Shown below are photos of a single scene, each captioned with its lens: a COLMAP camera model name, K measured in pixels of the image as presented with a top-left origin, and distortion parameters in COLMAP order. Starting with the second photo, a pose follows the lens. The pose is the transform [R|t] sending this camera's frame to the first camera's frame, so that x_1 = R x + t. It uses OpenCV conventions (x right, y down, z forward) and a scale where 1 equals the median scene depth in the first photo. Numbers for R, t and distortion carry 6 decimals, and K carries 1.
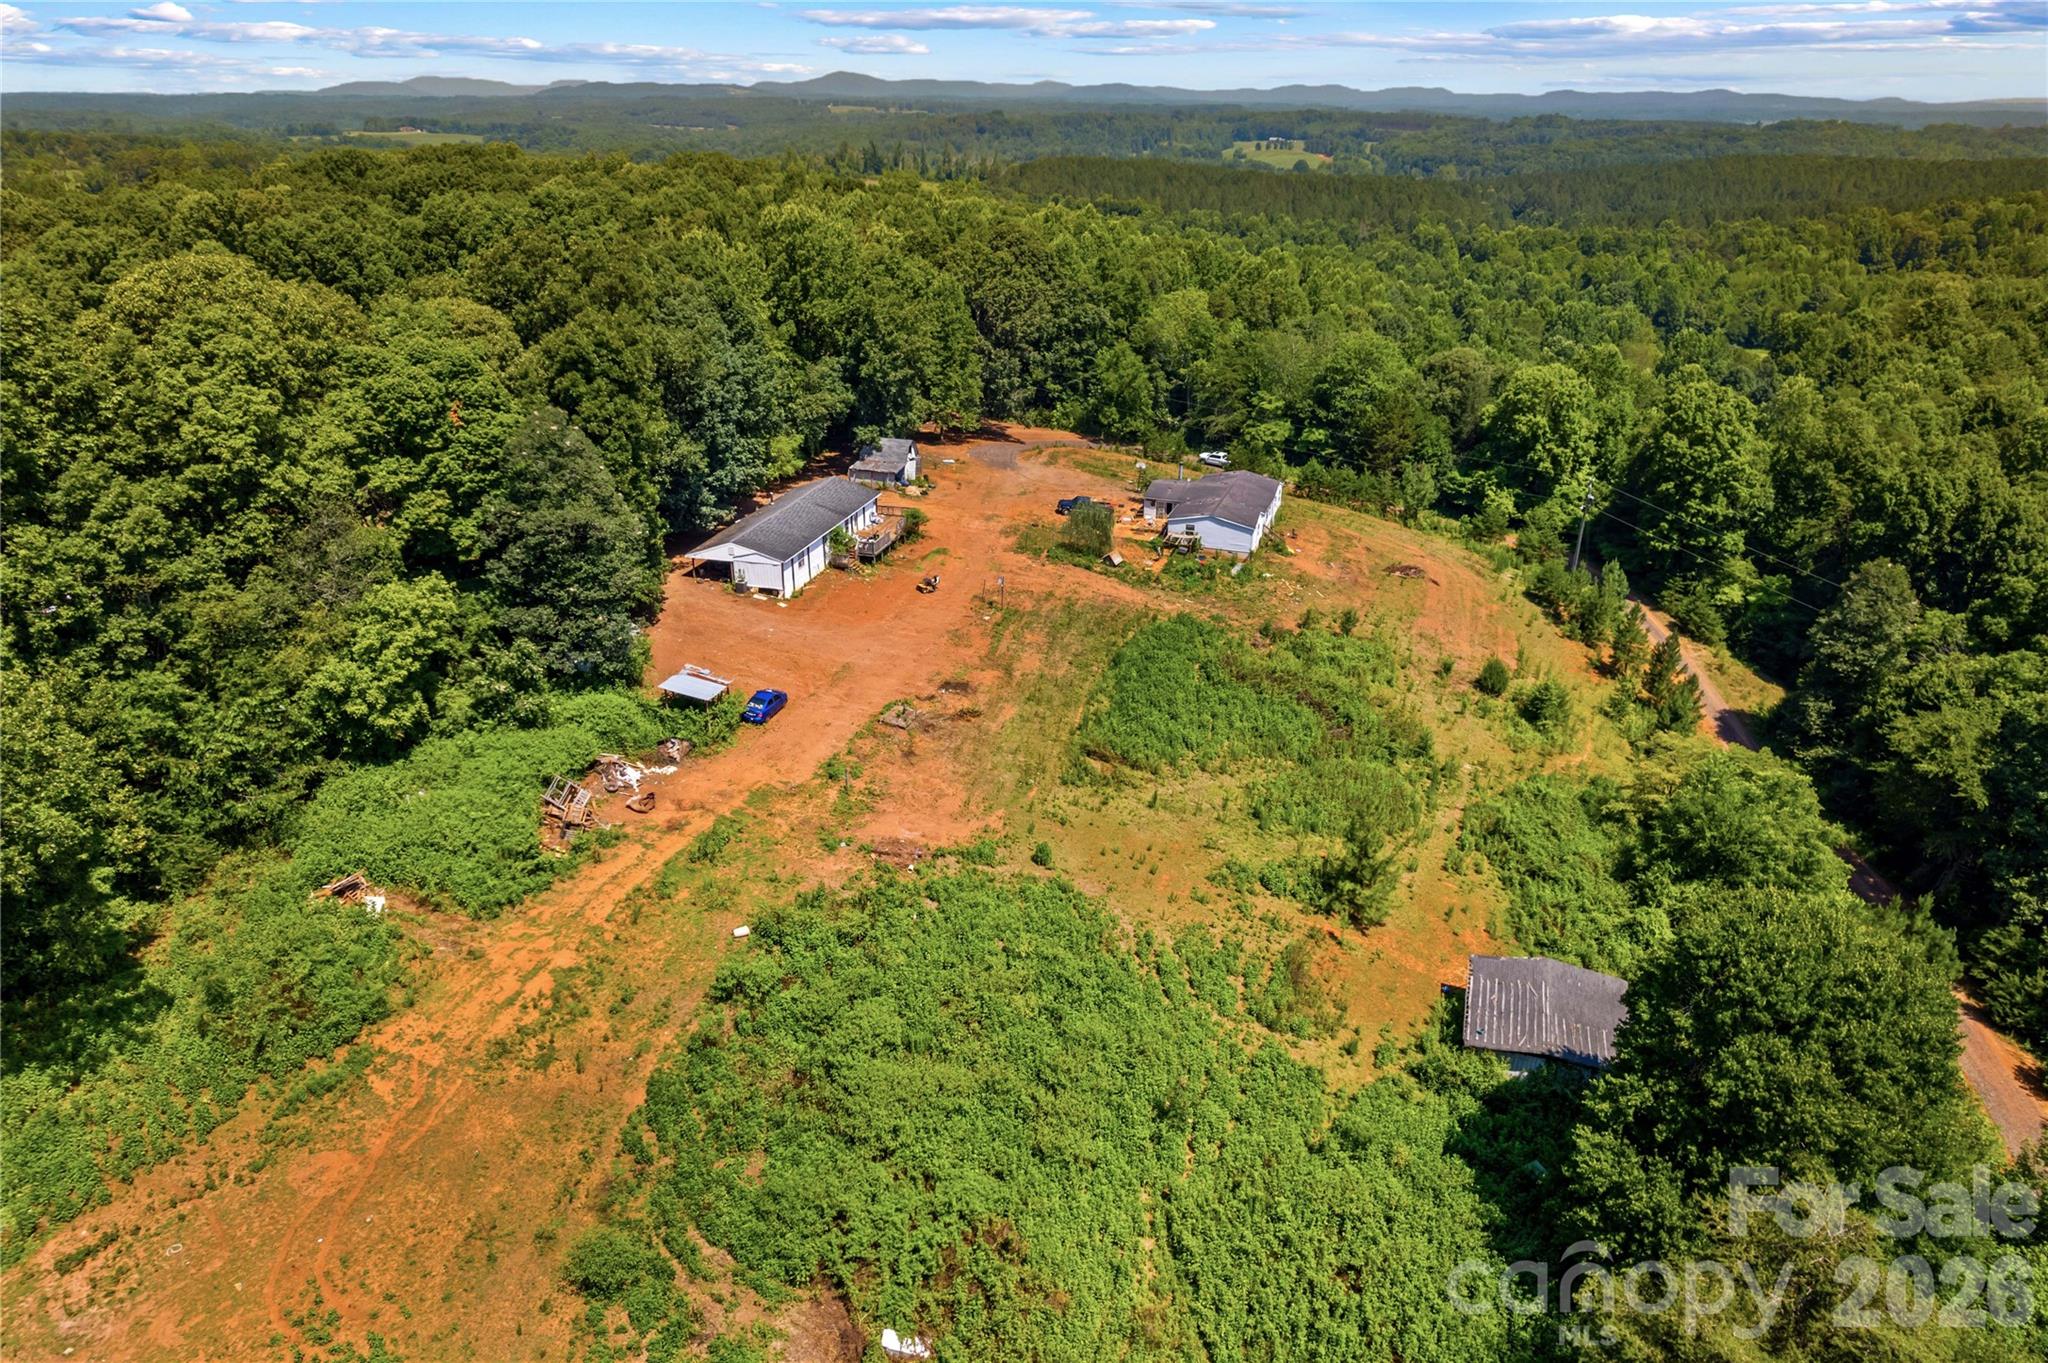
lens RADIAL K [[1310.5, 0, 1020.7], [0, 1310.5, 688.0], [0, 0, 1]] dist [-0.069662, 0.058975]
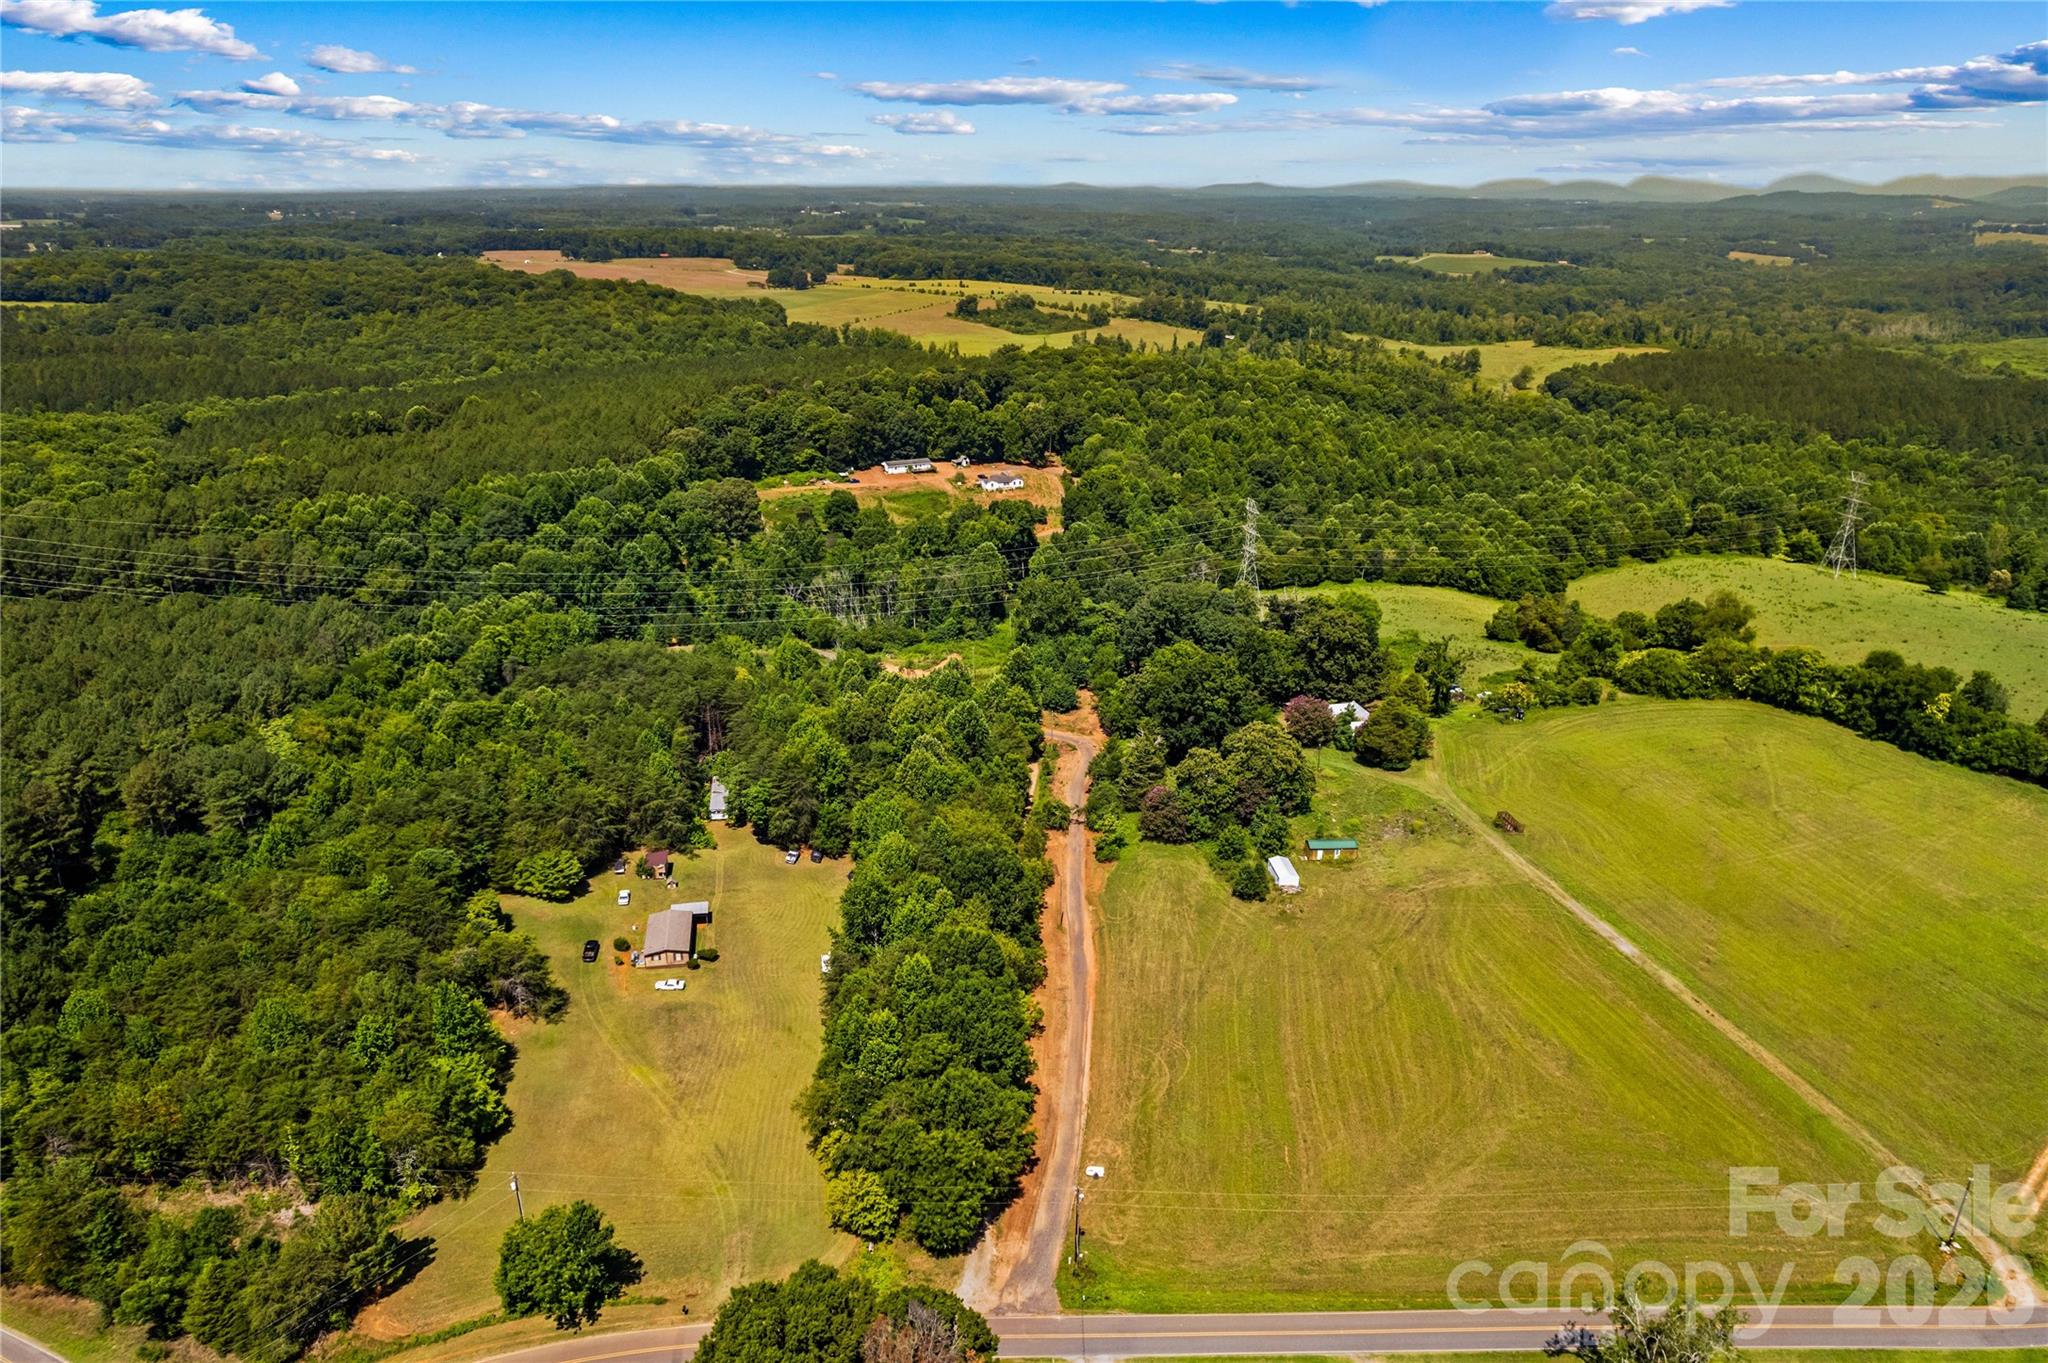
lens RADIAL K [[1310.5, 0, 1020.7], [0, 1310.5, 688.0], [0, 0, 1]] dist [-0.069662, 0.058975]
pose [[0.671228, 0.267686, -0.691229, 4.895294], [-0.309127, 0.948644, 0.067191, 0.284266], [0.673716, 0.168577, 0.719505, -2.802253]]
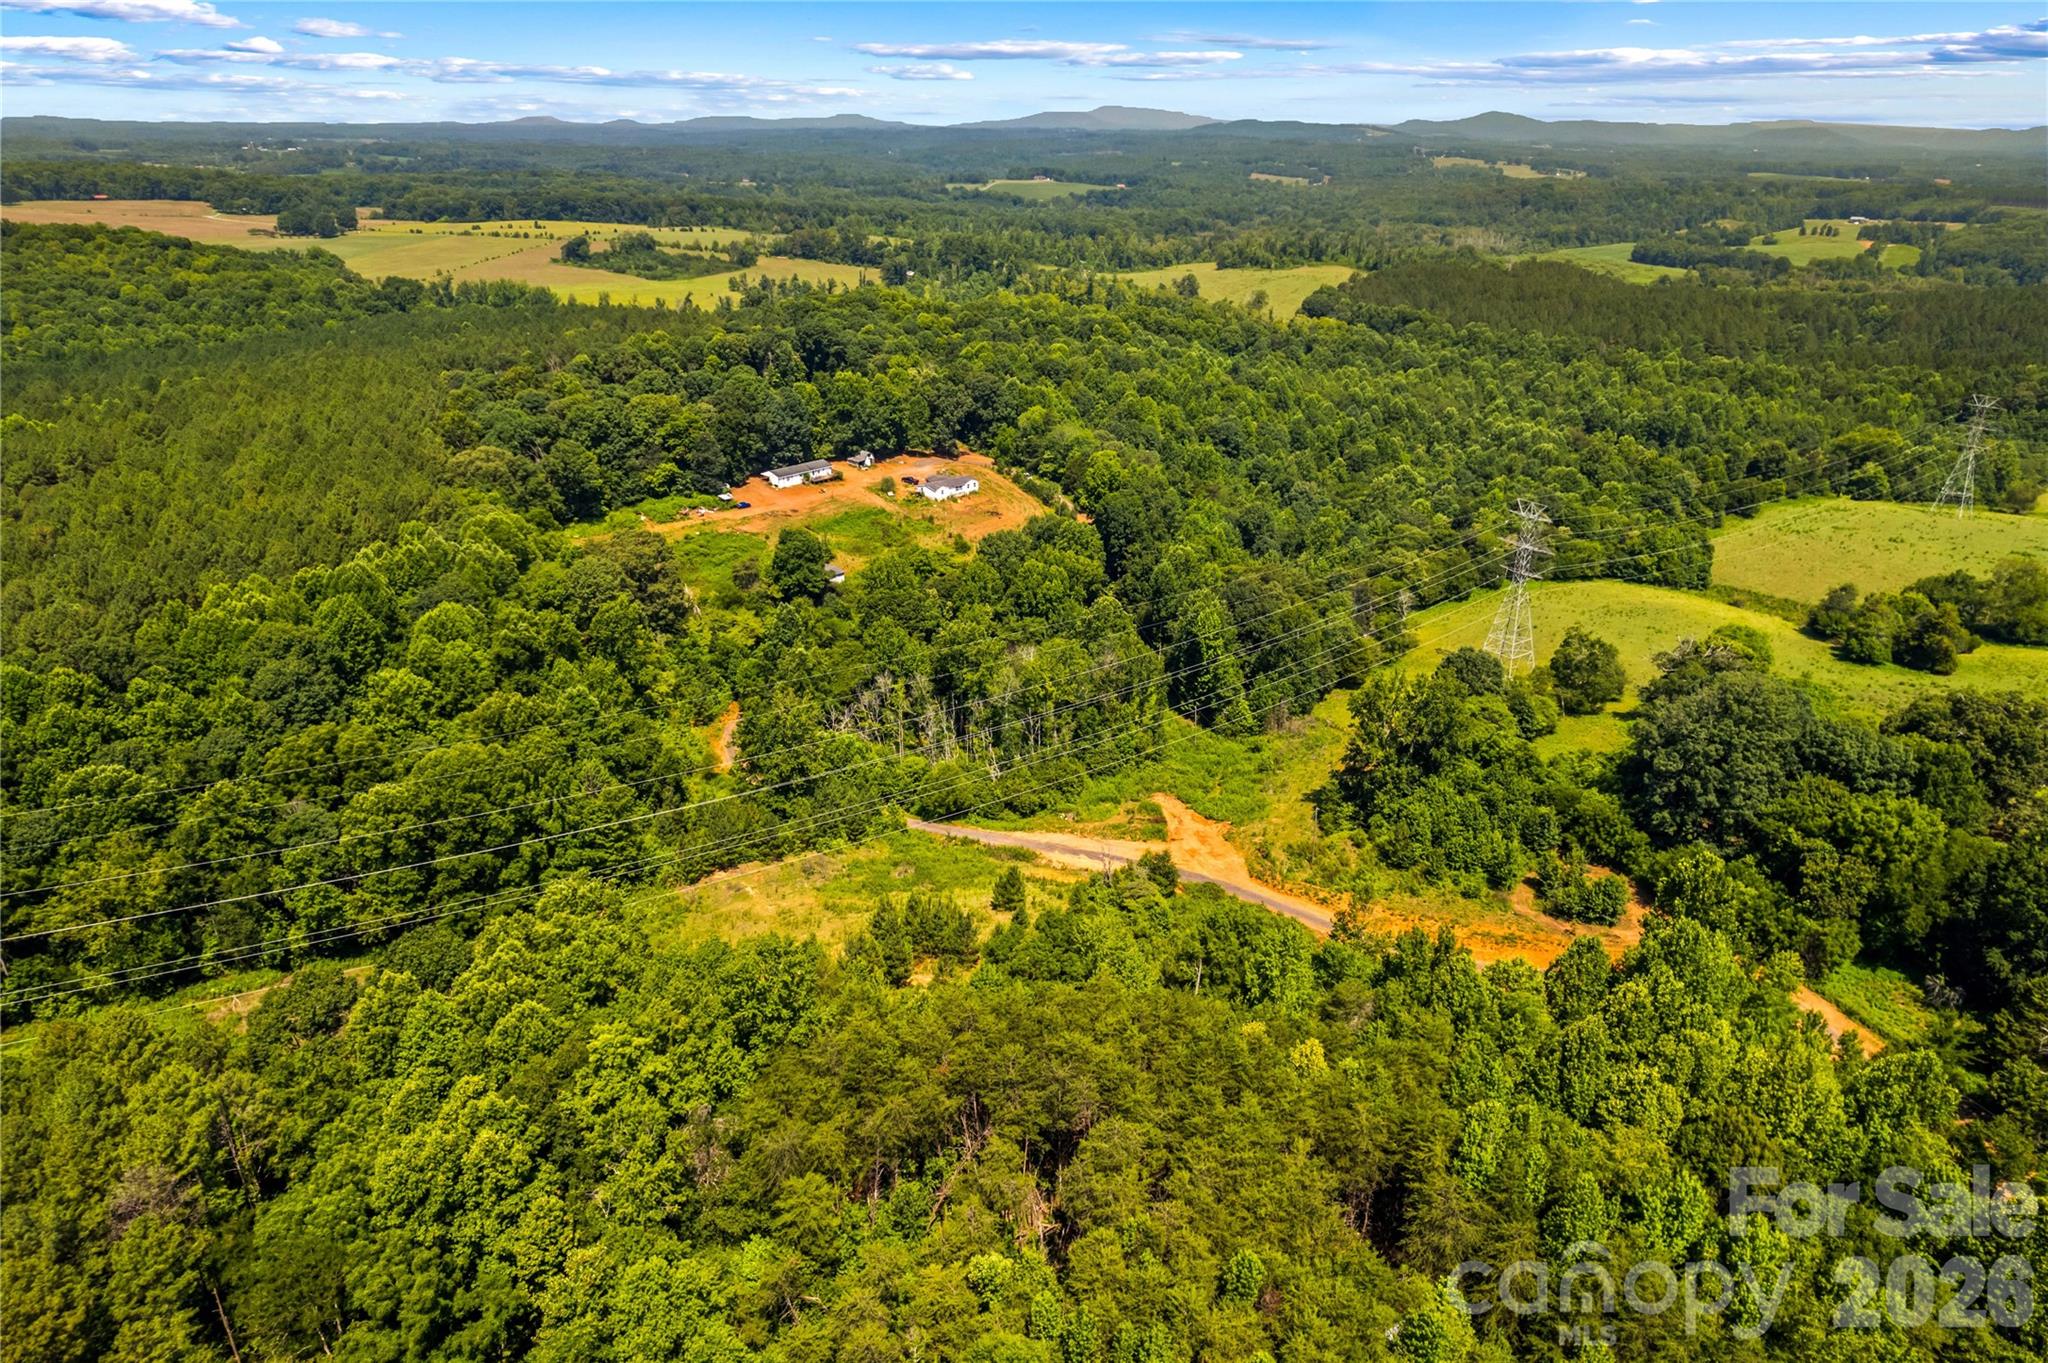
lens RADIAL K [[1310.5, 0, 1020.7], [0, 1310.5, 688.0], [0, 0, 1]] dist [-0.069662, 0.058975]
pose [[0.894461, 0.182480, -0.408217, 2.371467], [-0.190092, 0.981514, 0.022236, 0.319468], [0.404728, 0.057710, 0.912614, -2.394508]]
